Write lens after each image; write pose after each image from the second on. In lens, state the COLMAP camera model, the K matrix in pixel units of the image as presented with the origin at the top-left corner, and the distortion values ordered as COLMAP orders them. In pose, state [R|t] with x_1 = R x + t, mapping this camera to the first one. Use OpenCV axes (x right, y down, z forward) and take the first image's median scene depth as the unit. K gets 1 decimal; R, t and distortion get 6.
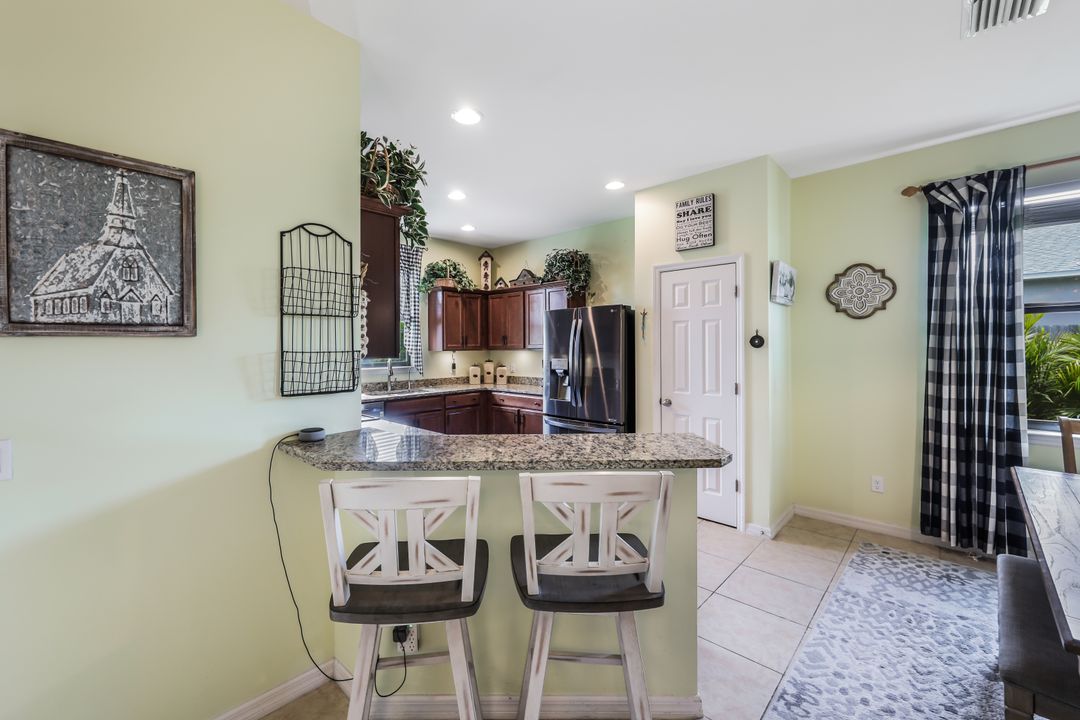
lens RADIAL K [[441.2, 0, 502.2], [0, 441.2, 344.9], [0, 0, 1]] dist [0.000745, -0.001442]
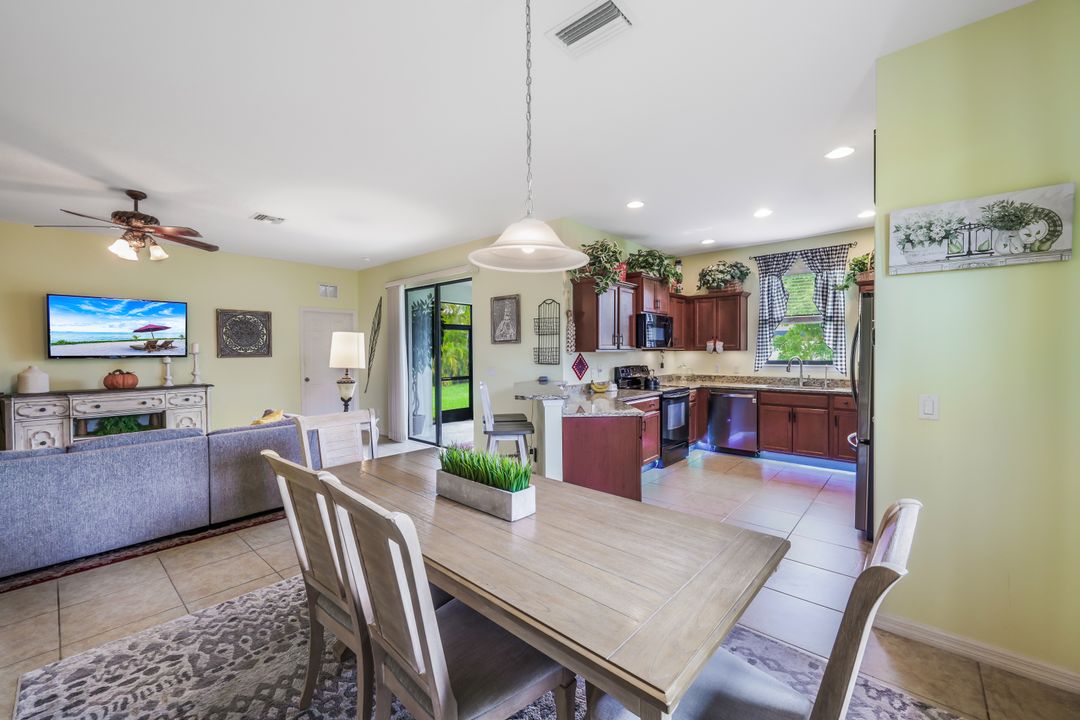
lens RADIAL K [[433.9, 0, 539.6], [0, 433.9, 355.9], [0, 0, 1]] dist [0.003059, -0.000874]
pose [[0.067975, 0.018838, -0.997509, 1.132626], [0.005865, 0.999797, 0.019281, 0.005989], [0.997670, -0.007161, 0.067851, 0.403550]]
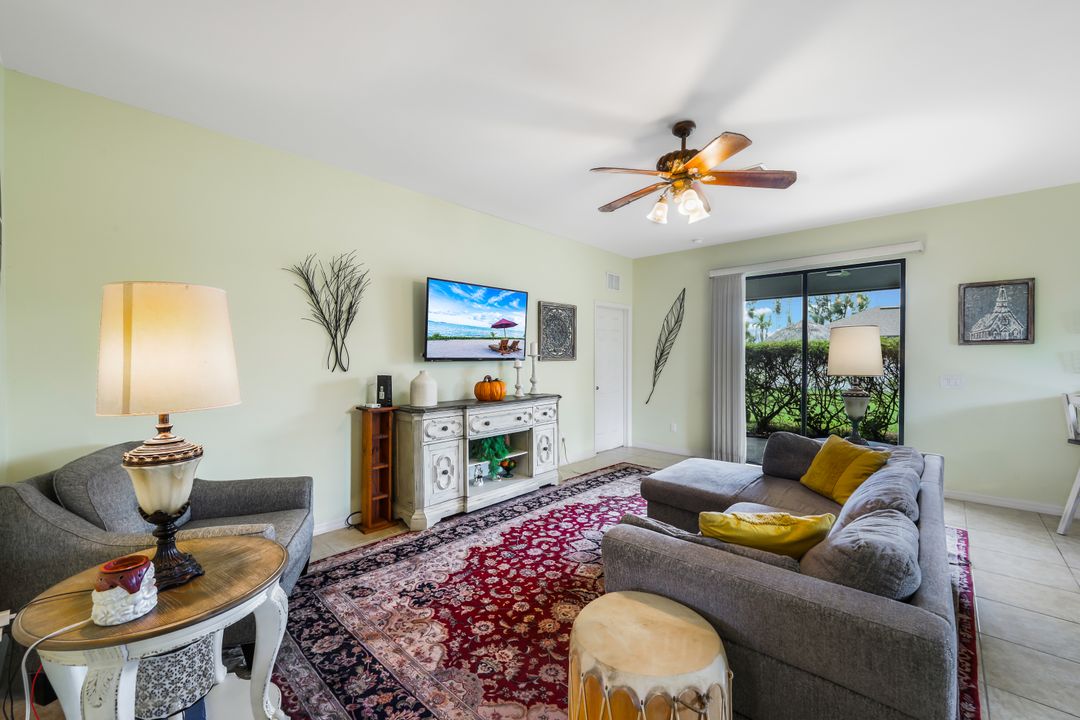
lens RADIAL K [[433.9, 0, 529.7], [0, 433.9, 368.7], [0, 0, 1]] dist [0.003059, -0.000874]
pose [[0.037703, 0.028338, -0.998887, 0.729033], [0.002716, 0.999591, 0.028461, 0.019309], [0.999285, -0.003786, 0.037611, -0.853715]]
